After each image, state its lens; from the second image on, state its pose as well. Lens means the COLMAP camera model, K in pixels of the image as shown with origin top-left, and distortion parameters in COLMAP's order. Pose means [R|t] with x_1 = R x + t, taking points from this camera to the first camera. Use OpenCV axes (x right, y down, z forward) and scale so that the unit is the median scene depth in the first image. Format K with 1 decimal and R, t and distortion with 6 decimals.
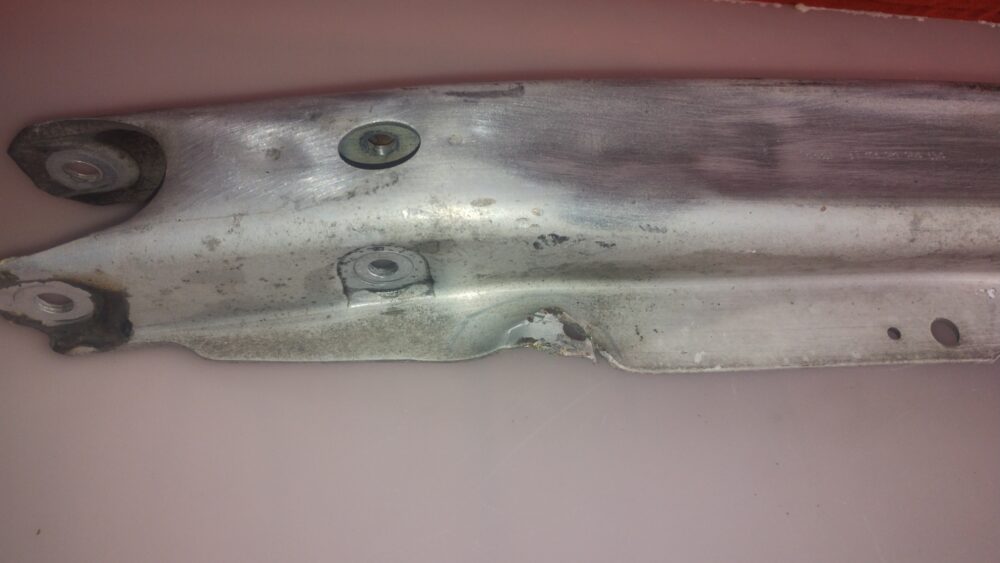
lens RADIAL K [[838.7, 0, 487.4], [0, 838.7, 293.8], [0, 0, 1]] dist [0.049751, -0.080640]
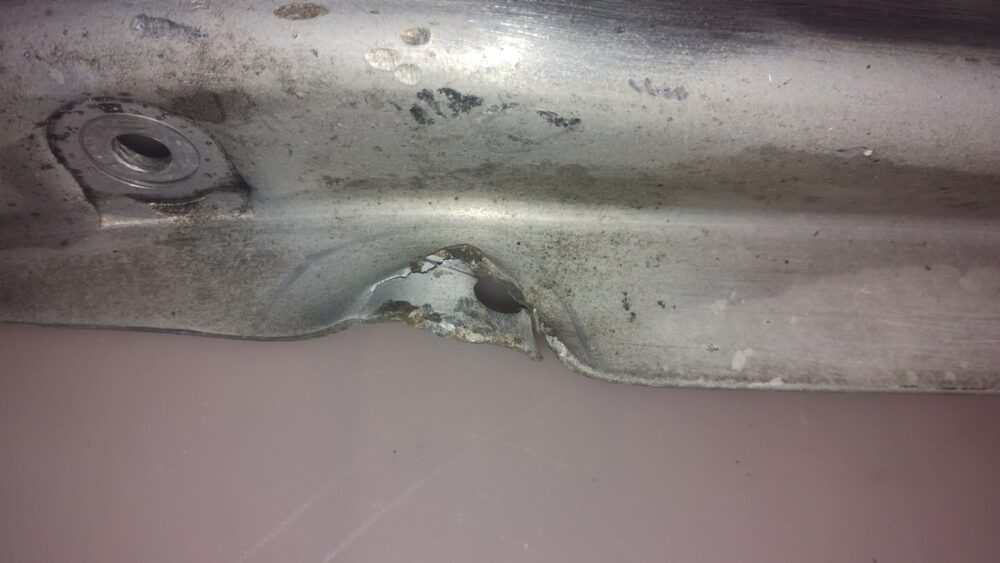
lens RADIAL K [[838.7, 0, 493.5], [0, 838.7, 286.8], [0, 0, 1]] dist [0.049751, -0.080640]
pose [[0.996223, 0.059332, -0.063406, 0.129935], [-0.057806, 0.997998, 0.025644, 0.026055], [0.064801, -0.021882, 0.997658, 0.473295]]
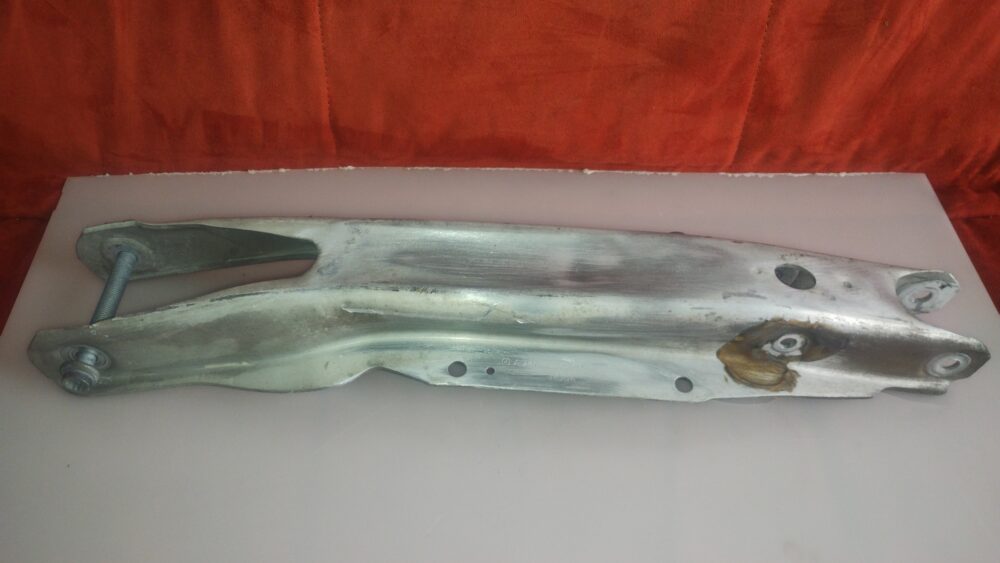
lens RADIAL K [[838.7, 0, 495.0], [0, 838.7, 283.7], [0, 0, 1]] dist [0.049751, -0.080640]
pose [[0.992176, -0.035610, -0.119661, 0.585475], [0.012884, 0.982546, -0.185571, 0.209288], [0.124181, 0.182578, 0.975318, -0.695086]]
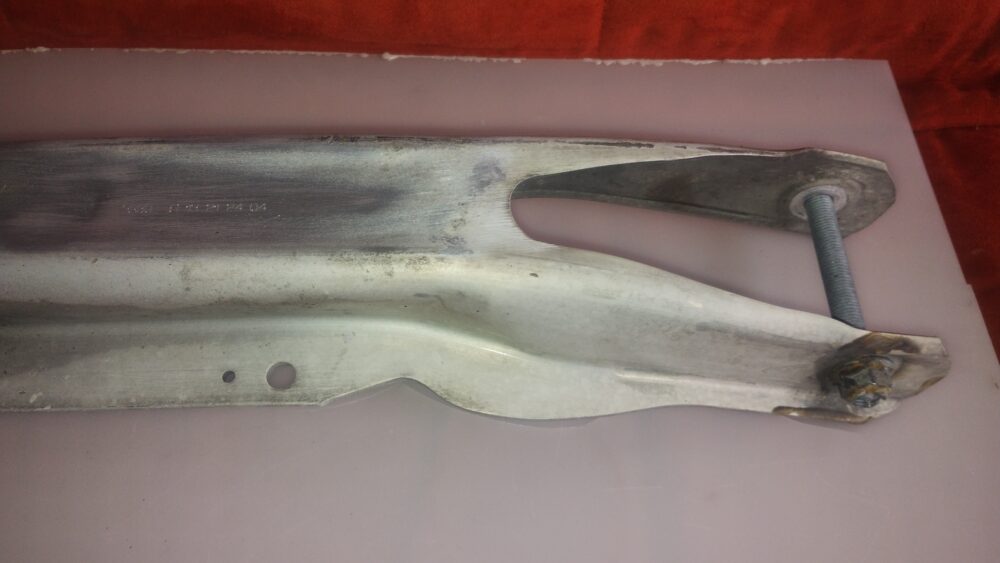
lens RADIAL K [[838.7, 0, 489.8], [0, 838.7, 286.3], [0, 0, 1]] dist [0.049751, -0.080640]
pose [[0.988243, -0.007315, -0.152714, 1.000559], [0.001124, 0.999175, -0.040587, -0.022582], [0.152885, 0.039938, 0.987437, 0.016514]]
